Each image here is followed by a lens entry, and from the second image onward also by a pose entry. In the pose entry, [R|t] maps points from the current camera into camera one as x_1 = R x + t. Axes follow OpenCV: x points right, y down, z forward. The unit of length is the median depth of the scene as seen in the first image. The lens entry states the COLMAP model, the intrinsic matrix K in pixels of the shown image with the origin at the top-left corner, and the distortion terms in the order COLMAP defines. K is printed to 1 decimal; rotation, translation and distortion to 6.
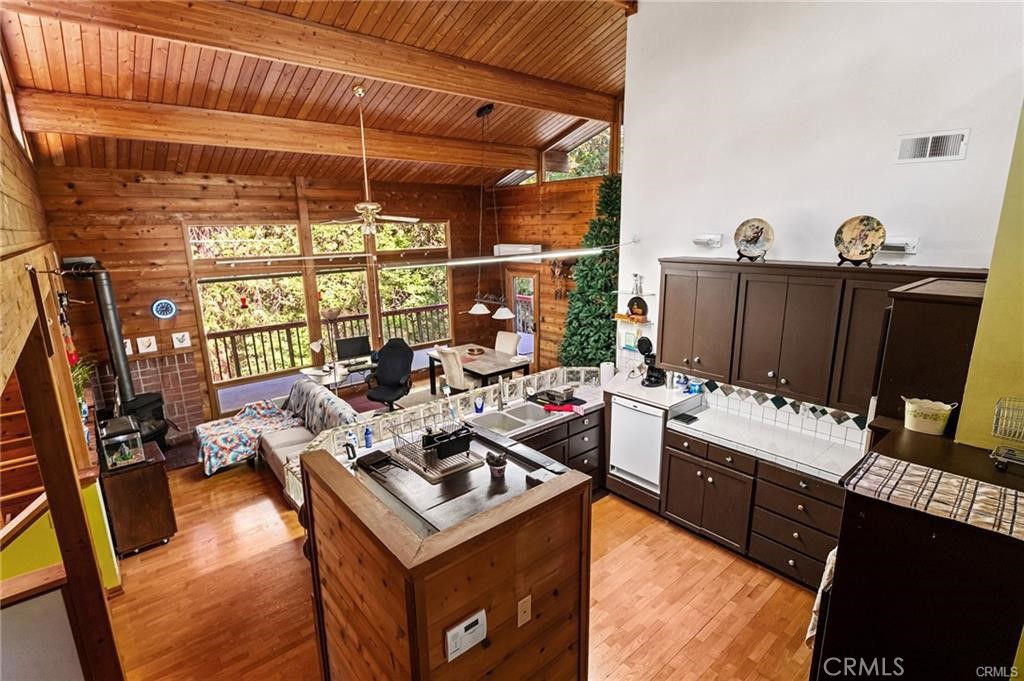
lens RADIAL K [[502.8, 0, 512.0], [0, 502.8, 340.5], [0, 0, 1]] dist [0.018319, -0.000146]
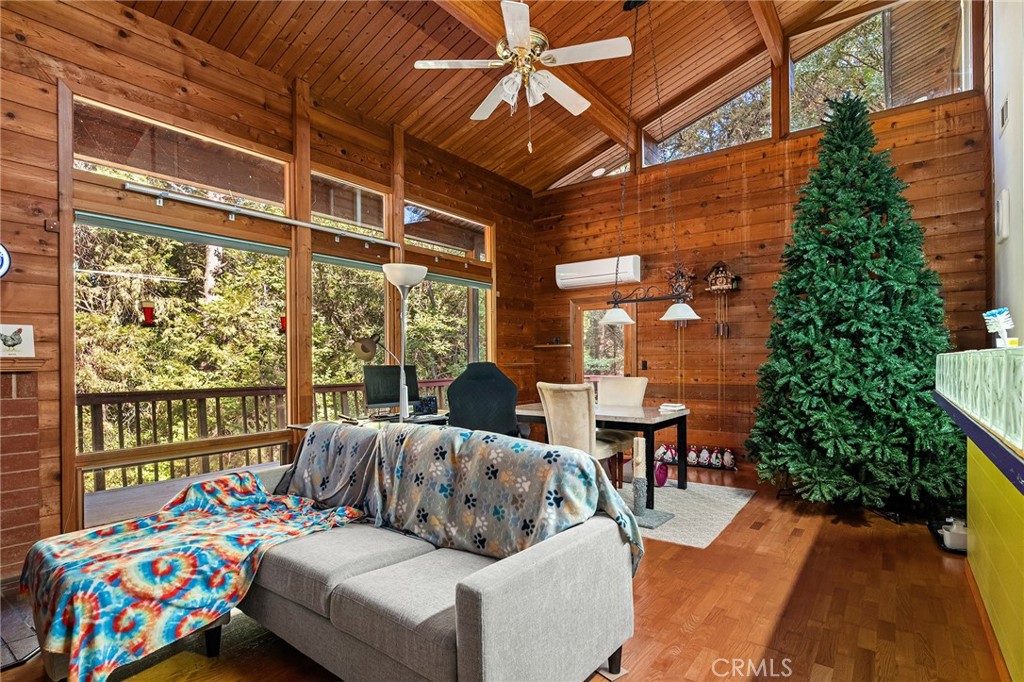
lens RADIAL K [[525.5, 0, 513.7], [0, 525.5, 357.1], [0, 0, 1]] dist [-0.001260, 0.000881]
pose [[0.973691, 0.007665, 0.227745, -0.372340], [0.045185, 0.973094, -0.225933, 0.134519], [-0.223350, 0.230279, 0.947146, 0.536733]]
